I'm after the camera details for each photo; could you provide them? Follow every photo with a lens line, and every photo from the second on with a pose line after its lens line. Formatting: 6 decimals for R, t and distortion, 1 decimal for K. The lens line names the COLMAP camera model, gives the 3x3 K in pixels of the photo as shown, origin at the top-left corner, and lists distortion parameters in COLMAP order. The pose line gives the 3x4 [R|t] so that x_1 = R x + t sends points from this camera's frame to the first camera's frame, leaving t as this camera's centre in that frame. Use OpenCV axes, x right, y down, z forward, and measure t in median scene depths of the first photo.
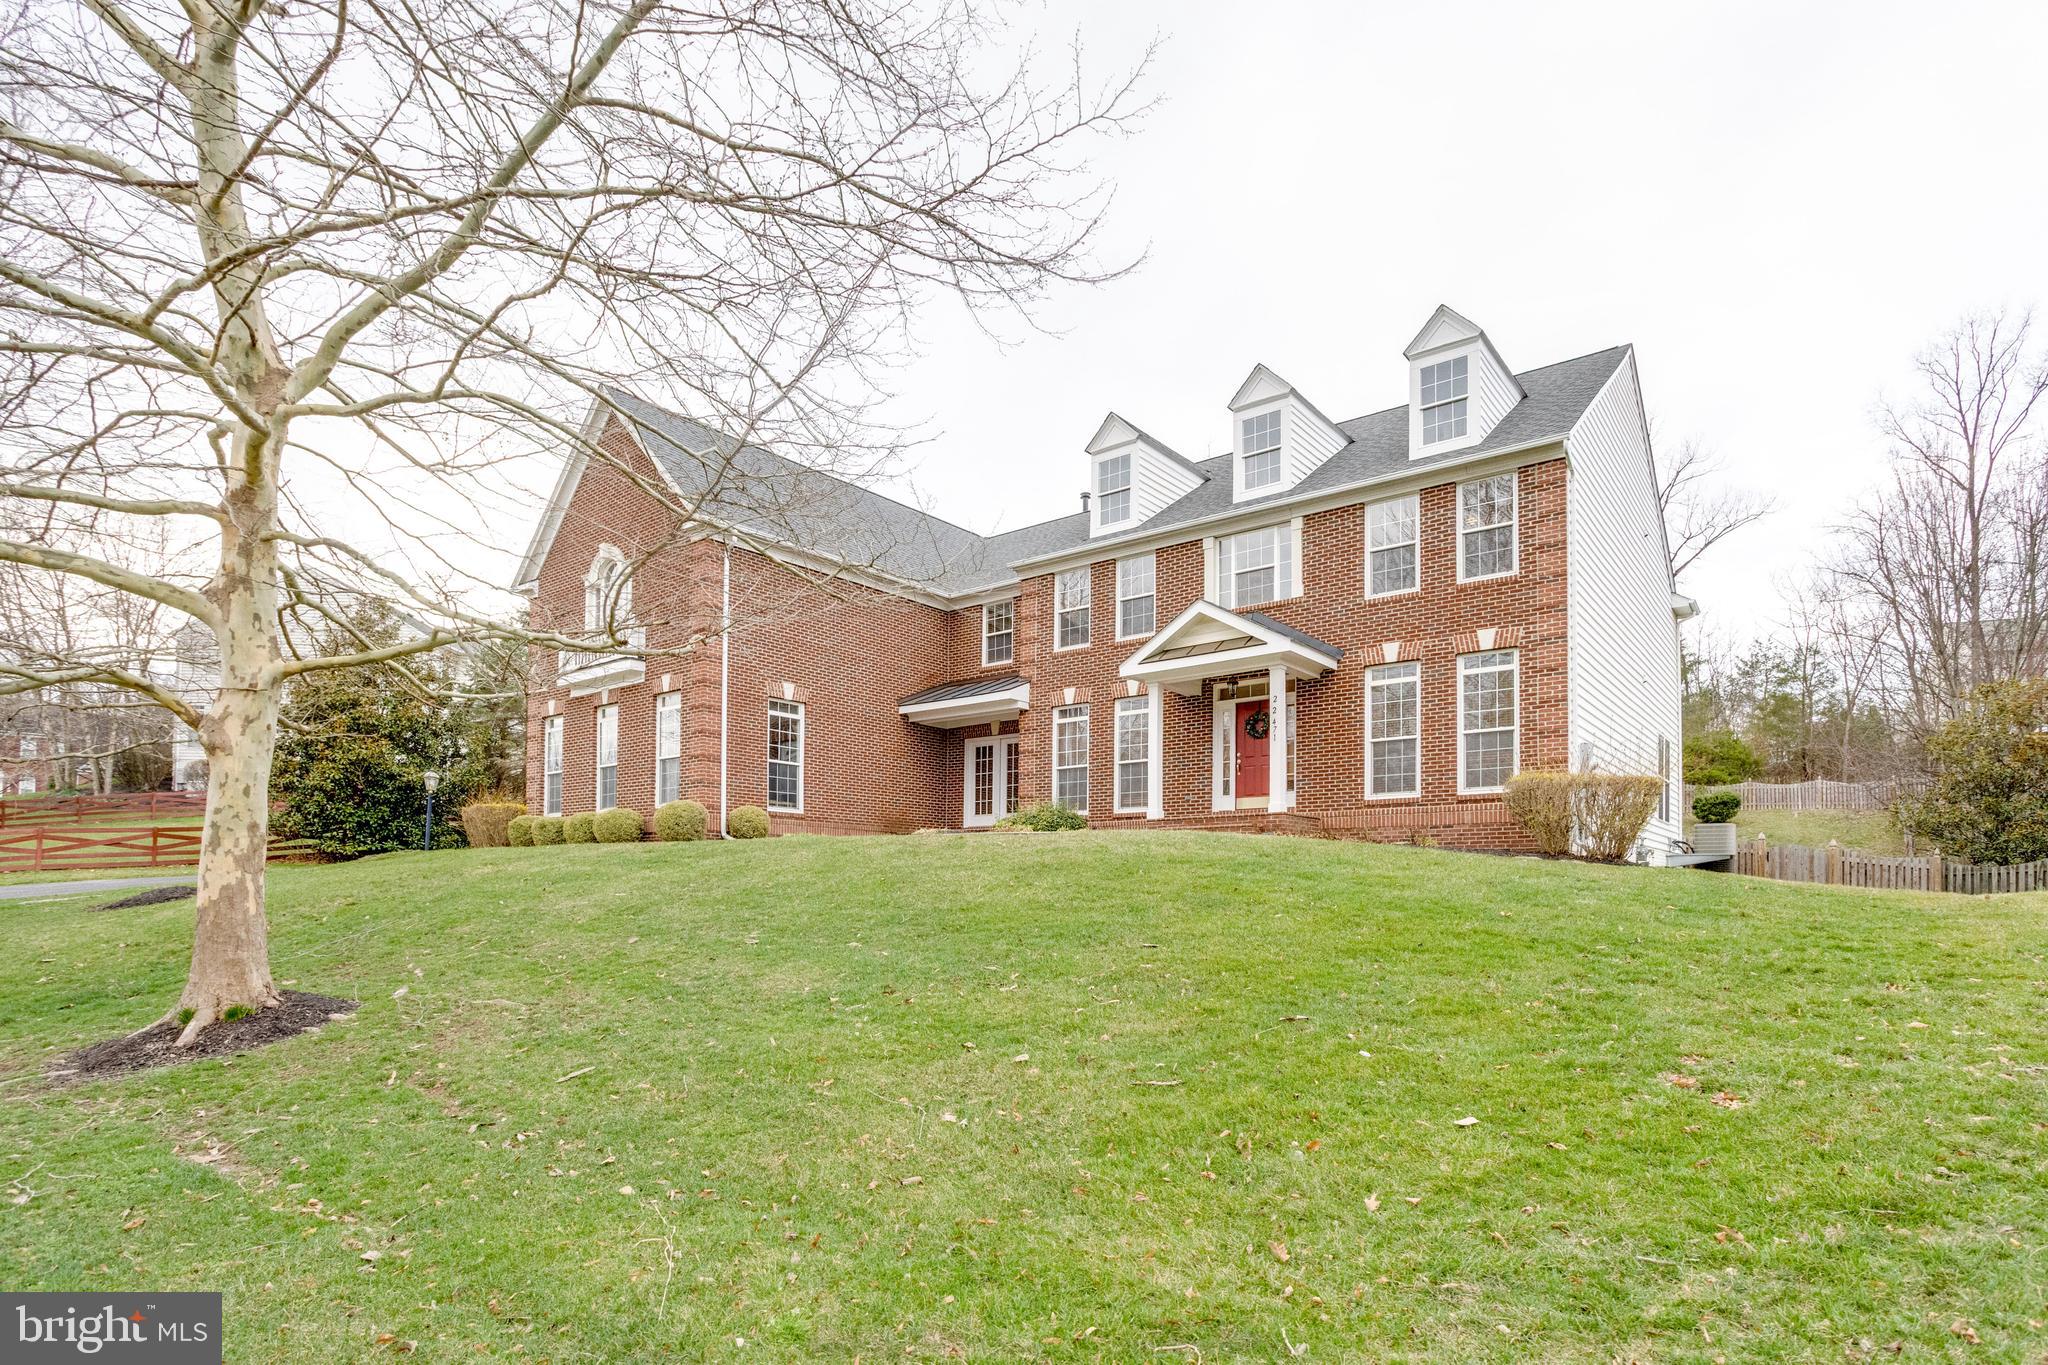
lens RADIAL K [[985.5, 0, 1024.0], [0, 985.5, 682.5], [0, 0, 1]] dist [-0.013119, 0.000419]
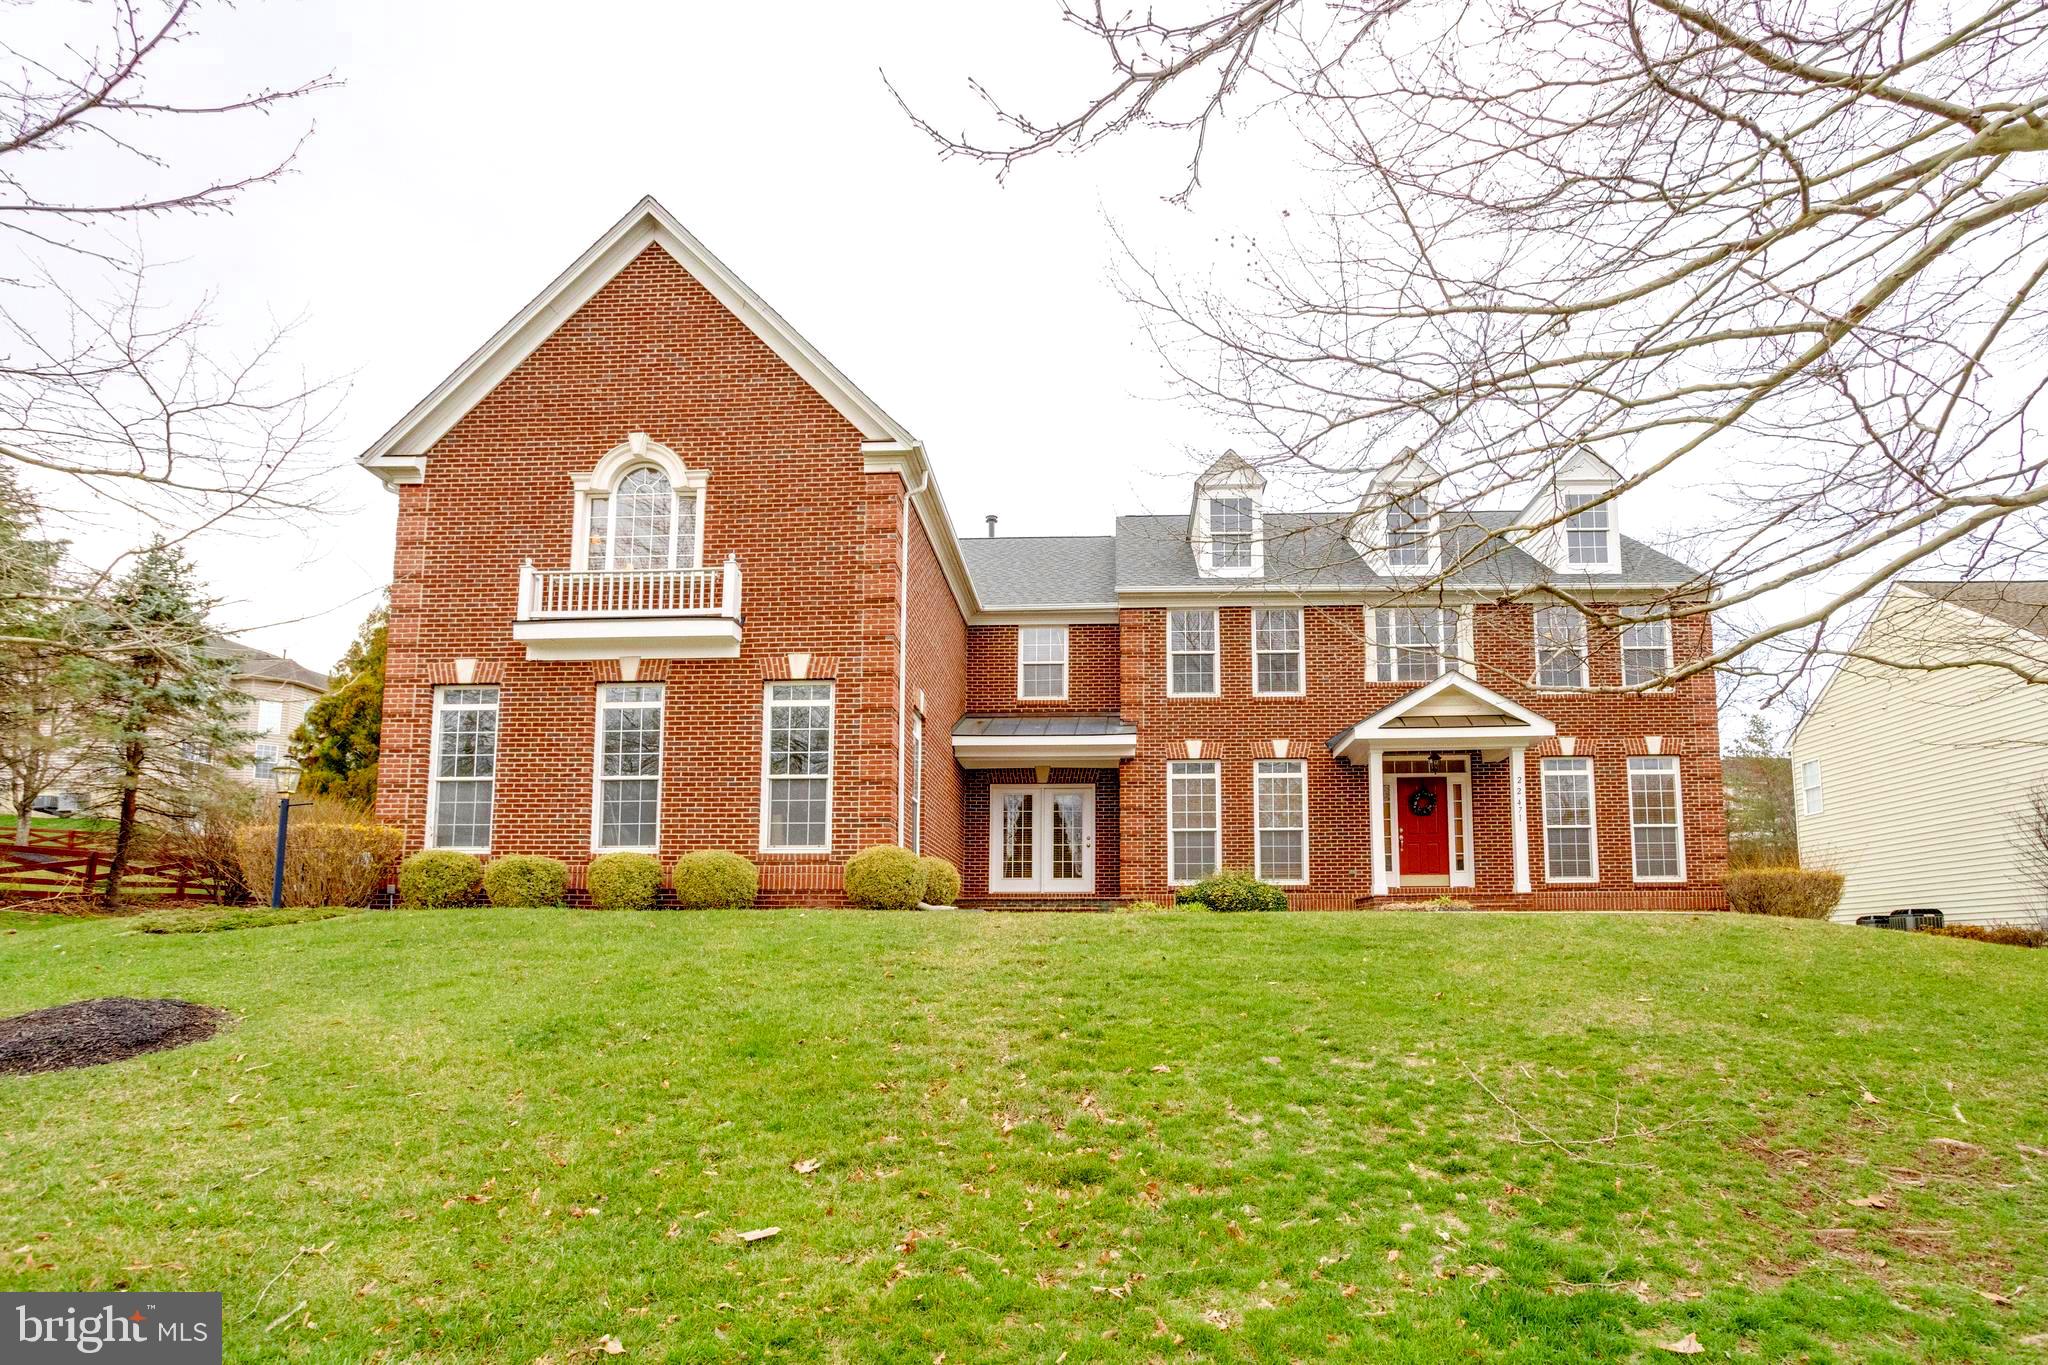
lens RADIAL K [[985.5, 0, 1024.0], [0, 985.5, 682.5], [0, 0, 1]] dist [-0.013119, 0.000419]
pose [[0.823288, 0.145366, 0.548695, -0.586574], [-0.112262, 0.989257, -0.093642, 0.055492], [-0.556413, 0.015497, 0.830762, 0.353234]]
